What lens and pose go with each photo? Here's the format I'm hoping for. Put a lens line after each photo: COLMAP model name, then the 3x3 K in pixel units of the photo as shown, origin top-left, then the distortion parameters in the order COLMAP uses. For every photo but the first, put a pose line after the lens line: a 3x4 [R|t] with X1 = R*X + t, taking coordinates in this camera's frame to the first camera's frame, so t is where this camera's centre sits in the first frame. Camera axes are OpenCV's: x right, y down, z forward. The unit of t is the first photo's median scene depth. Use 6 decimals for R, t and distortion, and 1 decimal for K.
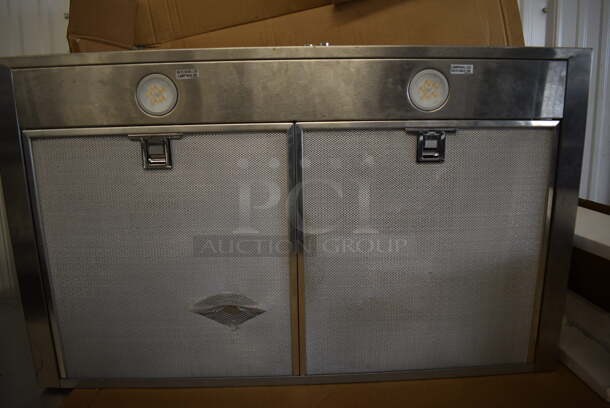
lens RADIAL K [[455.8, 0, 305.0], [0, 455.8, 204.0], [0, 0, 1]] dist [-0.108689, 0.003263]
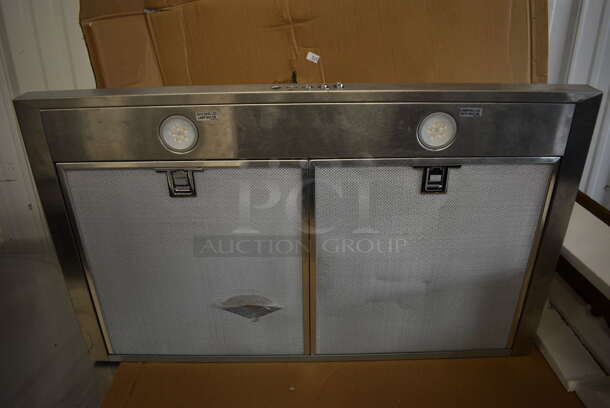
lens RADIAL K [[463.0, 0, 305.0], [0, 463.0, 204.0], [0, 0, 1]] dist [-0.121051, 0.004319]
pose [[0.999542, 0.018064, -0.024298, -0.003241], [-0.011468, 0.968611, 0.248319, -0.334520], [0.028020, -0.247926, 0.968374, -0.077146]]
